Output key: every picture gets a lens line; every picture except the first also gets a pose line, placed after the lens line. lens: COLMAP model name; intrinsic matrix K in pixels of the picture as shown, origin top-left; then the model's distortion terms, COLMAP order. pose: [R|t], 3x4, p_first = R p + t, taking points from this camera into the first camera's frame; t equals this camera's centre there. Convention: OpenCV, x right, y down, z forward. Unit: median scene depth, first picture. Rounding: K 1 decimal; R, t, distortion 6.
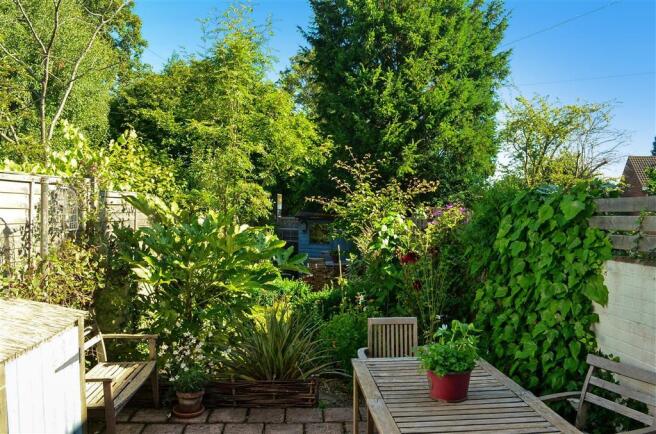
lens RADIAL K [[514.0, 0, 328.0], [0, 514.0, 217.0], [0, 0, 1]] dist [-0.086449, 0.010305]
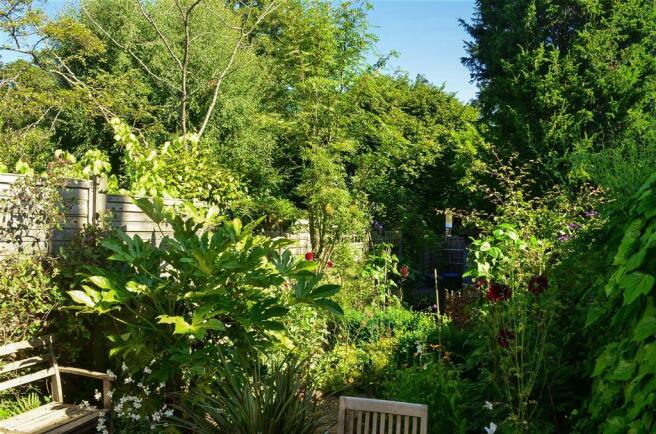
lens RADIAL K [[514.0, 0, 328.0], [0, 514.0, 217.0], [0, 0, 1]] dist [-0.086449, 0.010305]
pose [[0.918610, -0.002834, -0.395155, 0.106122], [-0.013297, 0.999186, -0.038078, 0.006212], [0.394942, 0.040234, 0.917825, 0.167240]]
